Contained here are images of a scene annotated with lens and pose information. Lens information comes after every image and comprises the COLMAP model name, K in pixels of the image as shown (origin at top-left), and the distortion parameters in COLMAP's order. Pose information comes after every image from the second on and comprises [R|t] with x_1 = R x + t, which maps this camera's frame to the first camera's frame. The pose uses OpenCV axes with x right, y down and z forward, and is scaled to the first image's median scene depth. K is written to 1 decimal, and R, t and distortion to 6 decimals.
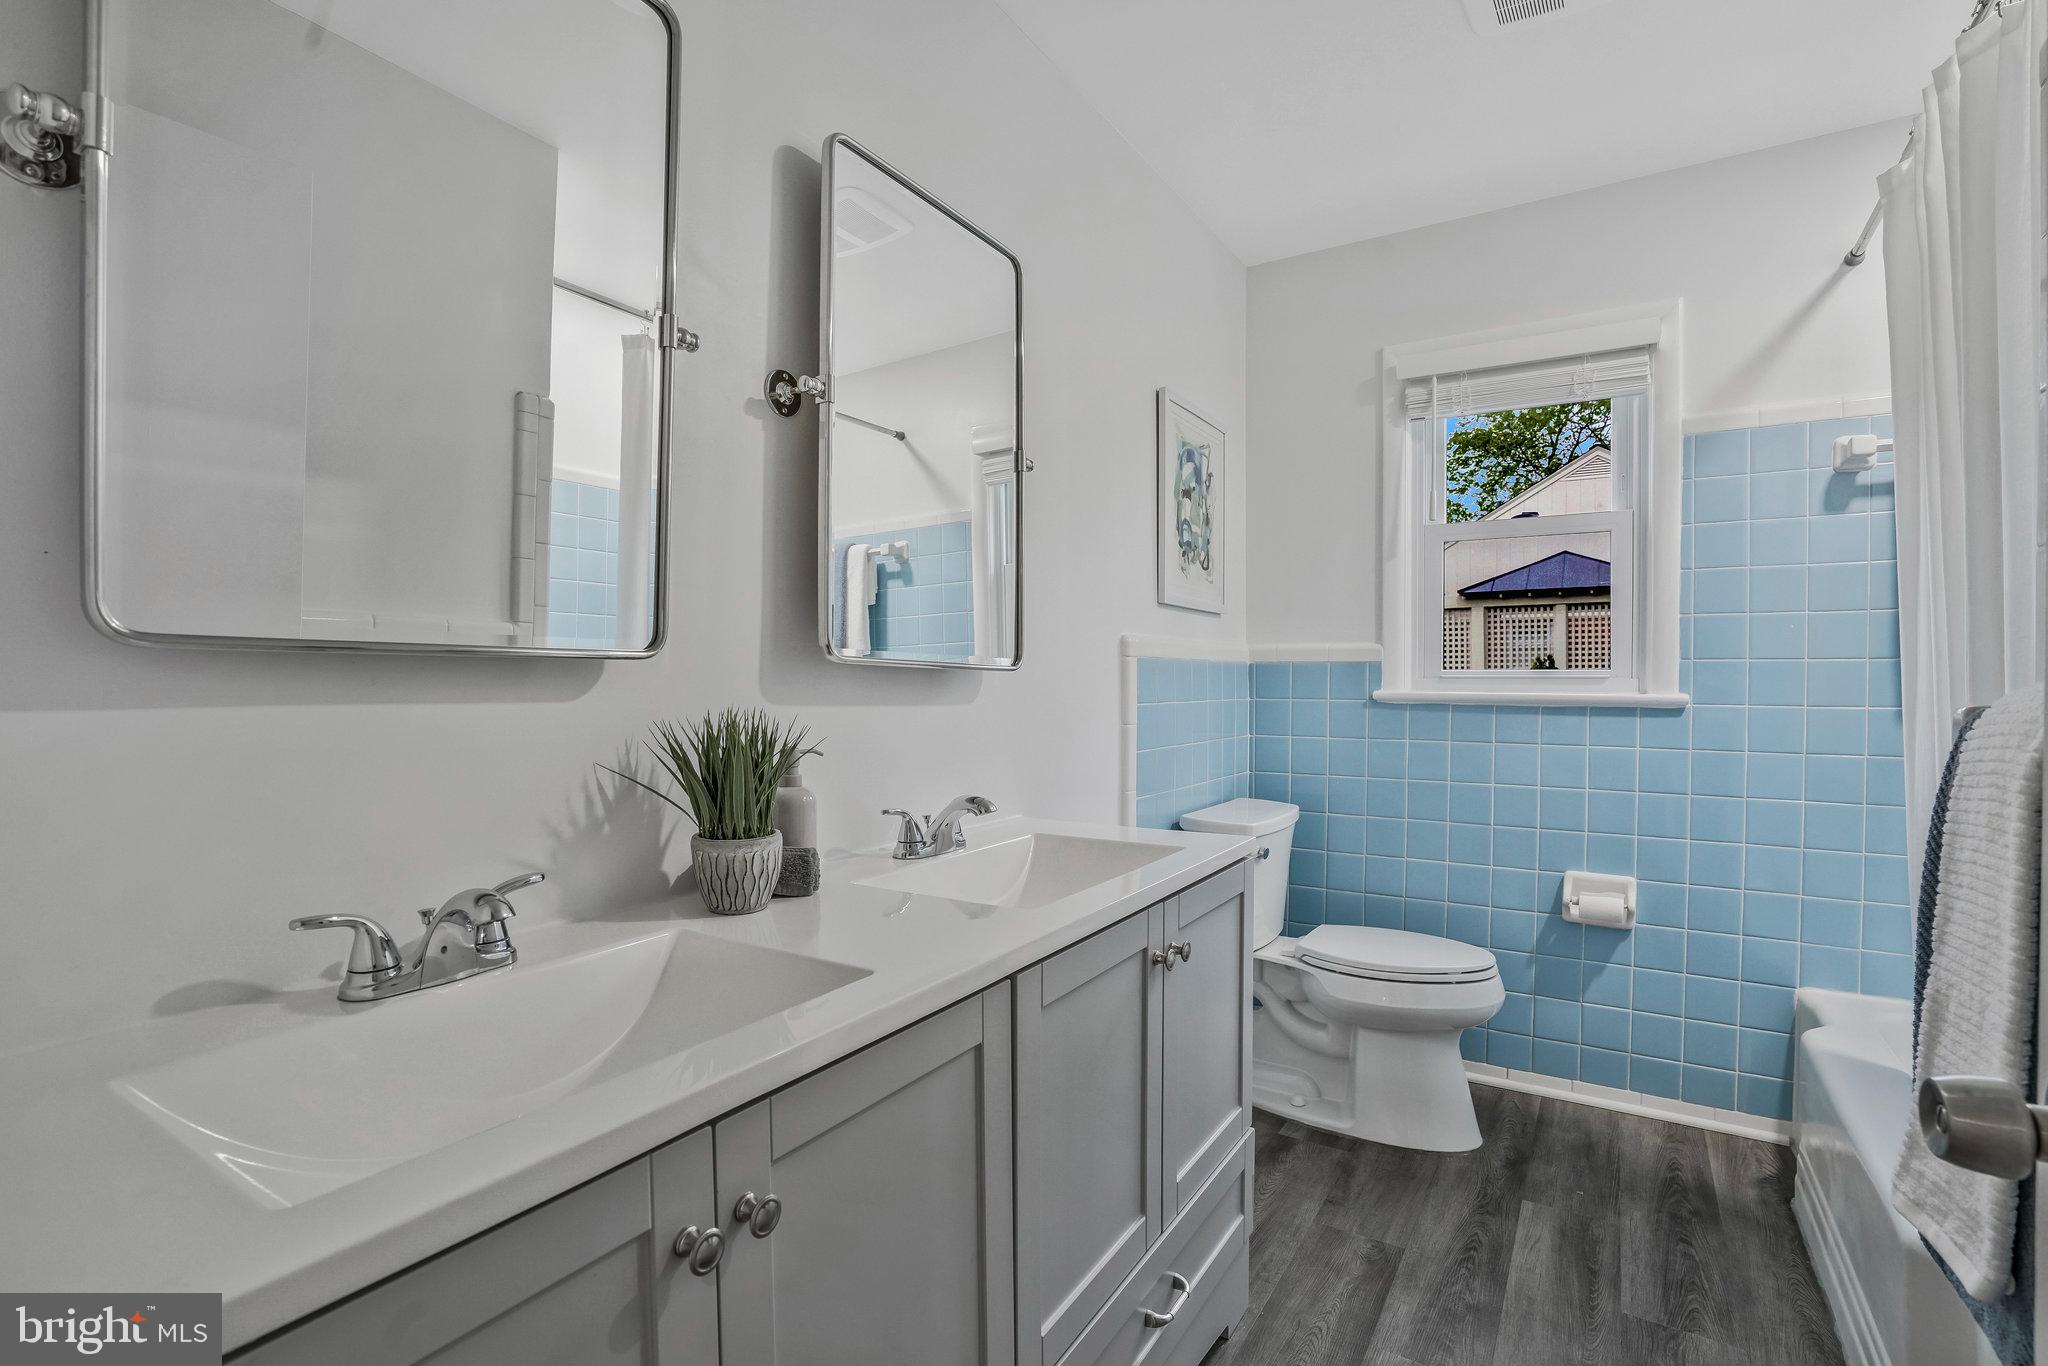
lens RADIAL K [[961.6, 0, 1015.7], [0, 961.6, 685.3], [0, 0, 1]] dist [-0.029743, 0.007461]
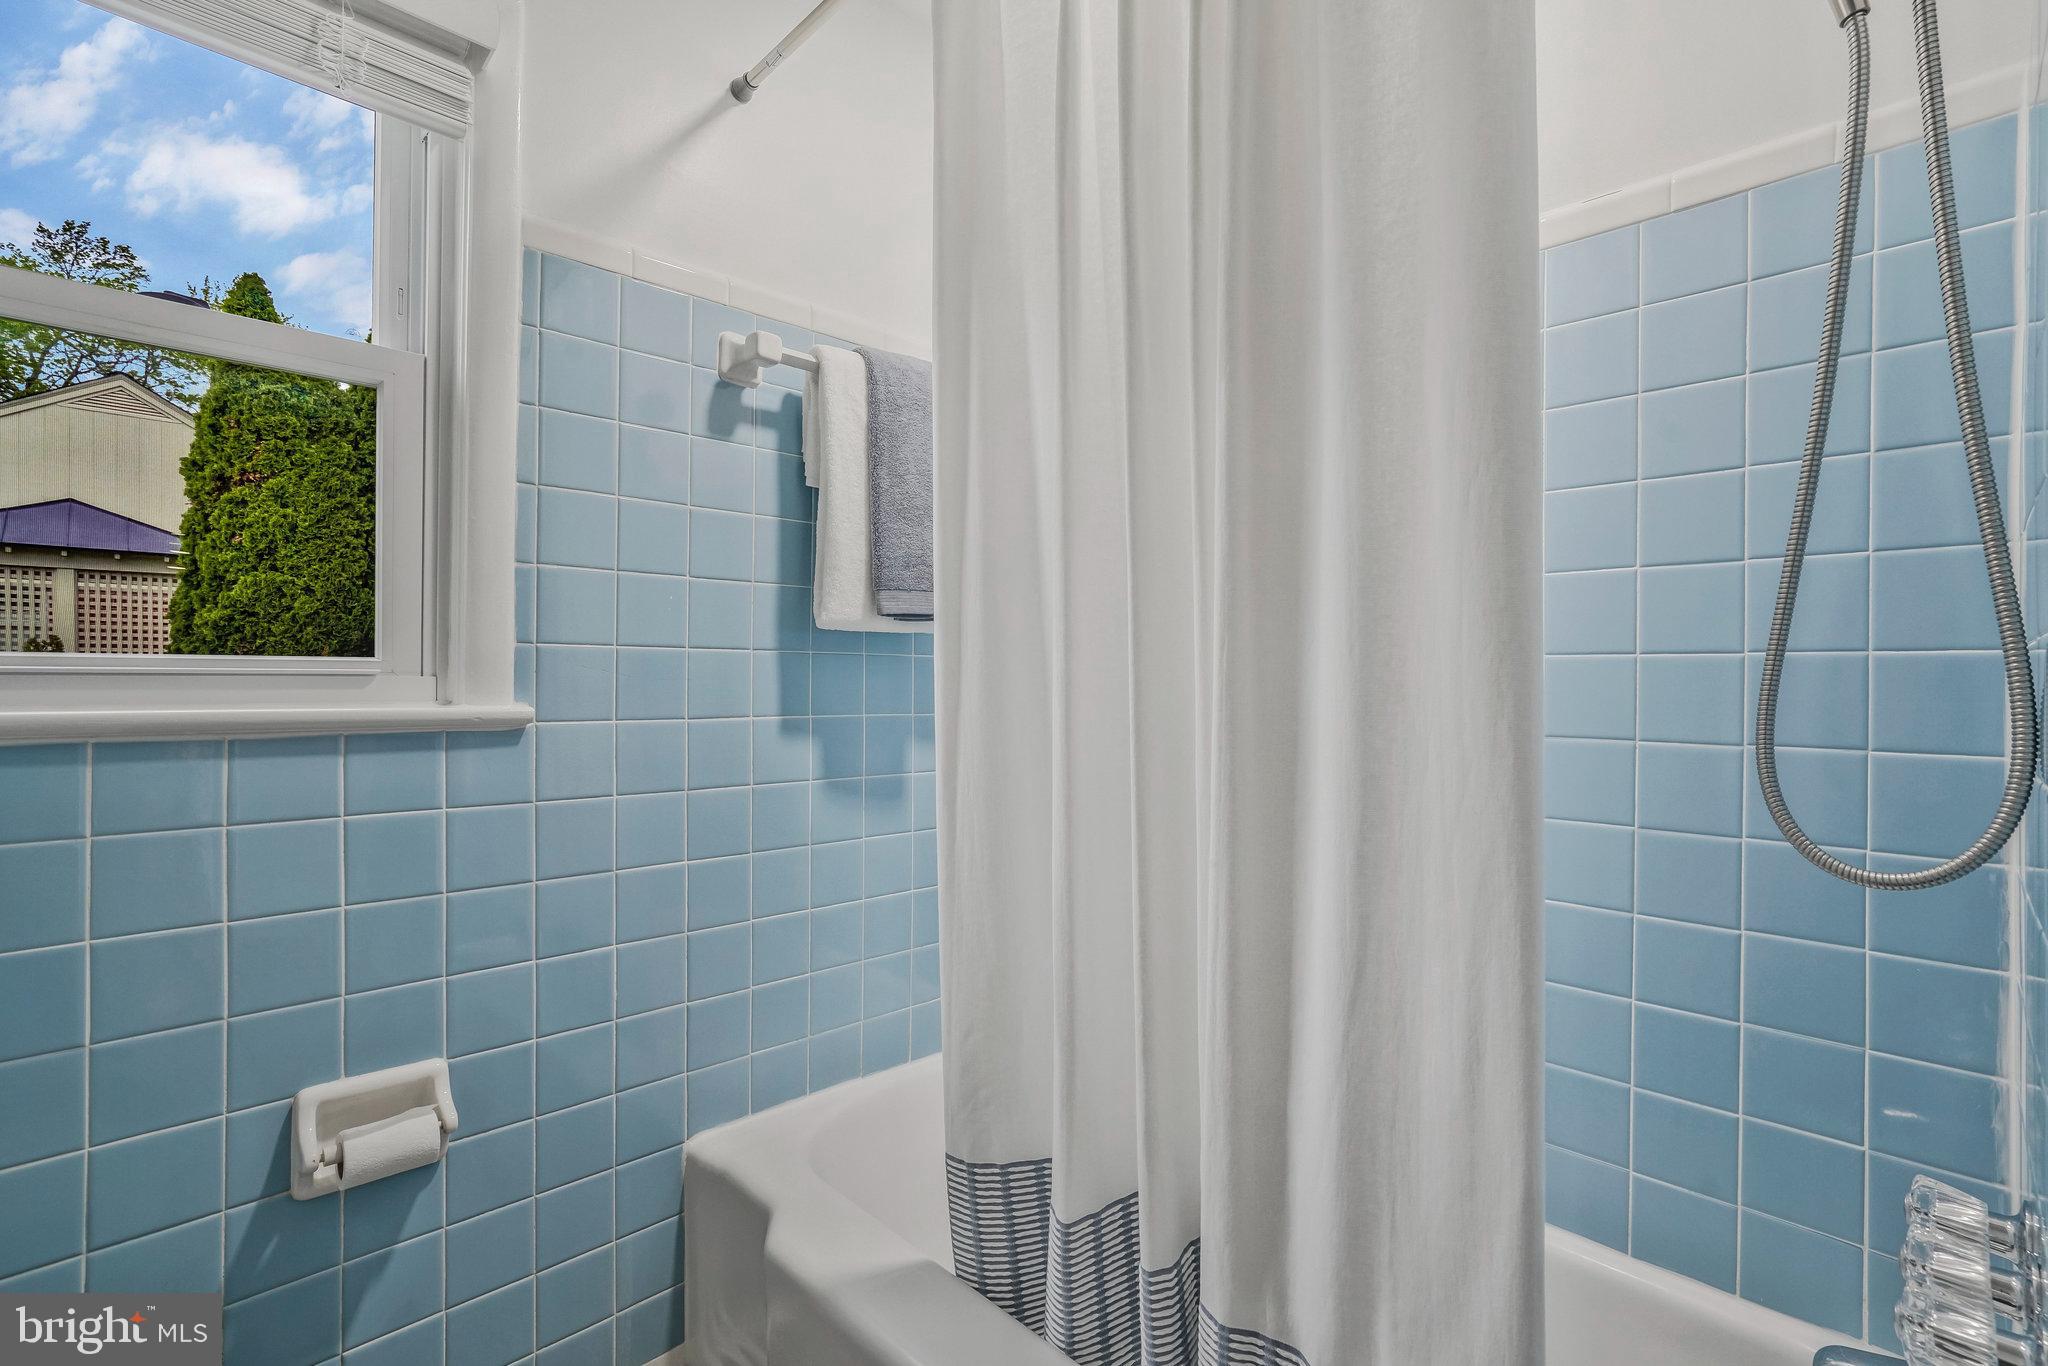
lens RADIAL K [[961.6, 0, 1096.2], [0, 961.6, 681.0], [0, 0, 1]] dist [-0.029743, 0.007461]
pose [[0.207489, -0.006394, 0.978216, 0.217530], [0.002481, 0.999979, 0.006010, -0.006725], [-0.978234, 0.001180, 0.207501, 0.537518]]
